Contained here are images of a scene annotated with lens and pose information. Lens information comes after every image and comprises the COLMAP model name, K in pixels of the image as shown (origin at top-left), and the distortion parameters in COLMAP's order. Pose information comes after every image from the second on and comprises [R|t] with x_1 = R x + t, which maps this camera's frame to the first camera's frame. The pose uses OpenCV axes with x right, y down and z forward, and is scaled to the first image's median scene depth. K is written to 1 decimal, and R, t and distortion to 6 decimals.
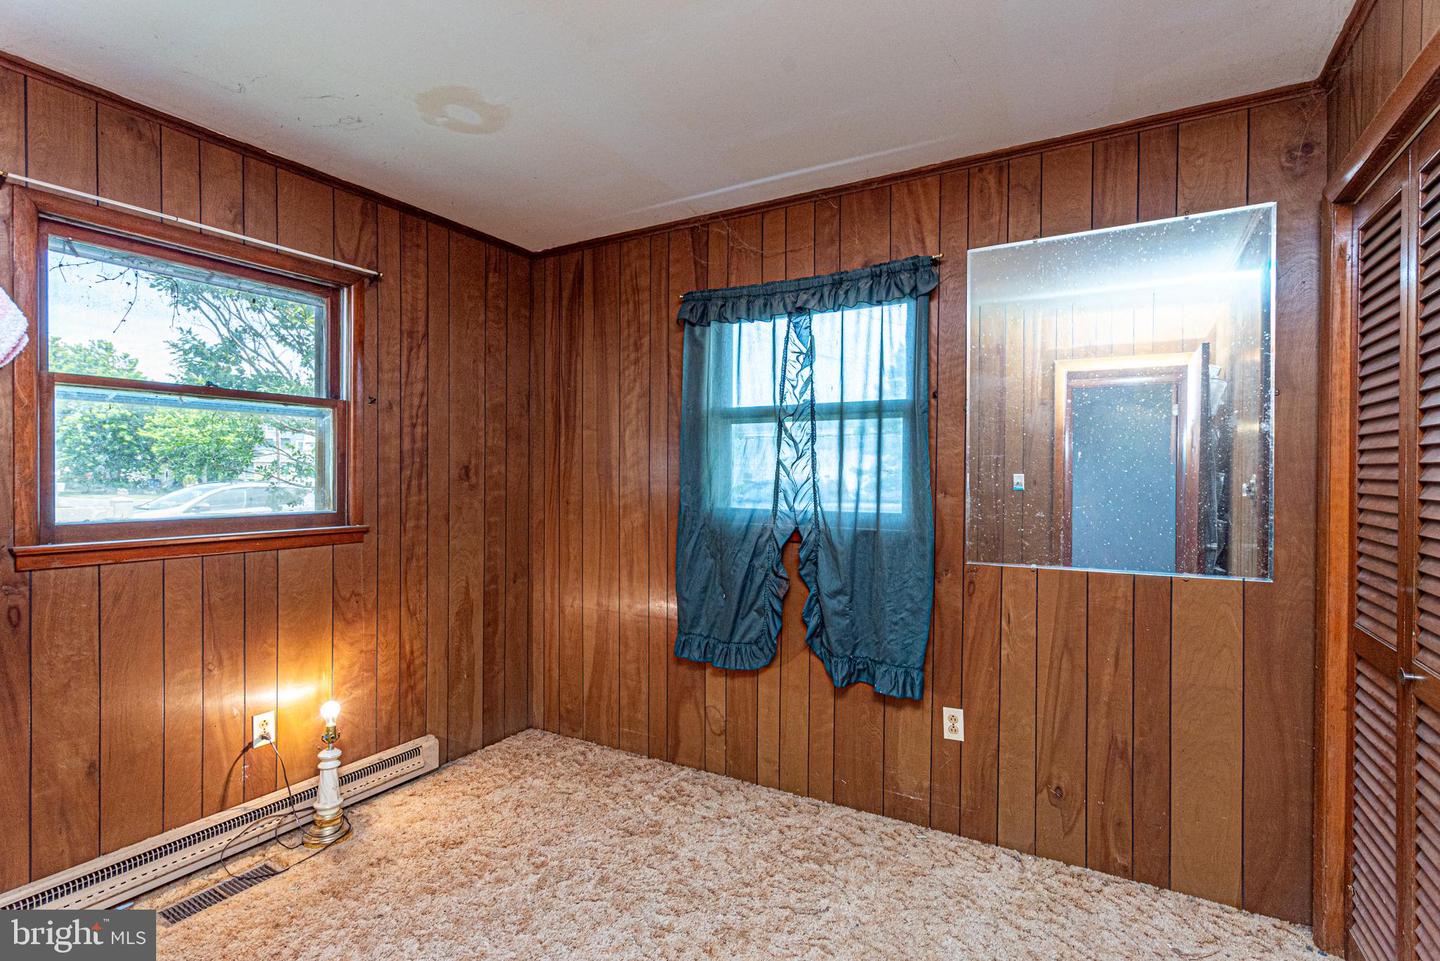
lens RADIAL K [[695.2, 0, 720.0], [0, 695.2, 480.5], [0, 0, 1]] dist [-0.000562, -0.000033]
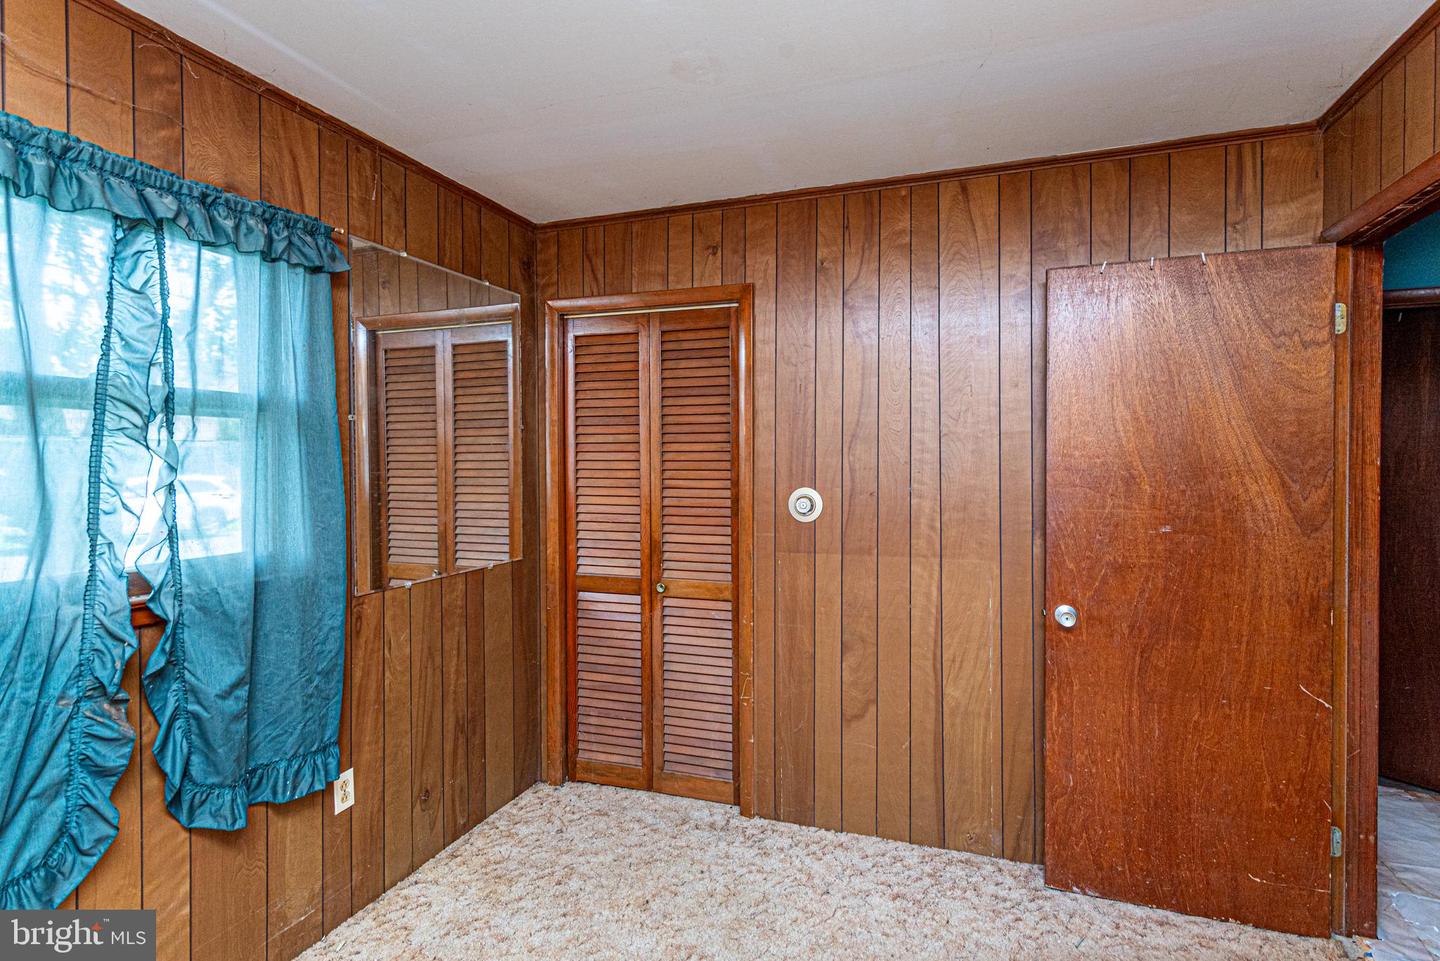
lens RADIAL K [[695.2, 0, 720.0], [0, 695.2, 480.5], [0, 0, 1]] dist [-0.000562, -0.000033]
pose [[-0.178218, -0.026127, 0.983644, -0.438679], [0.009320, 0.999558, 0.028239, -0.034628], [-0.983947, 0.014201, -0.177896, 0.544154]]
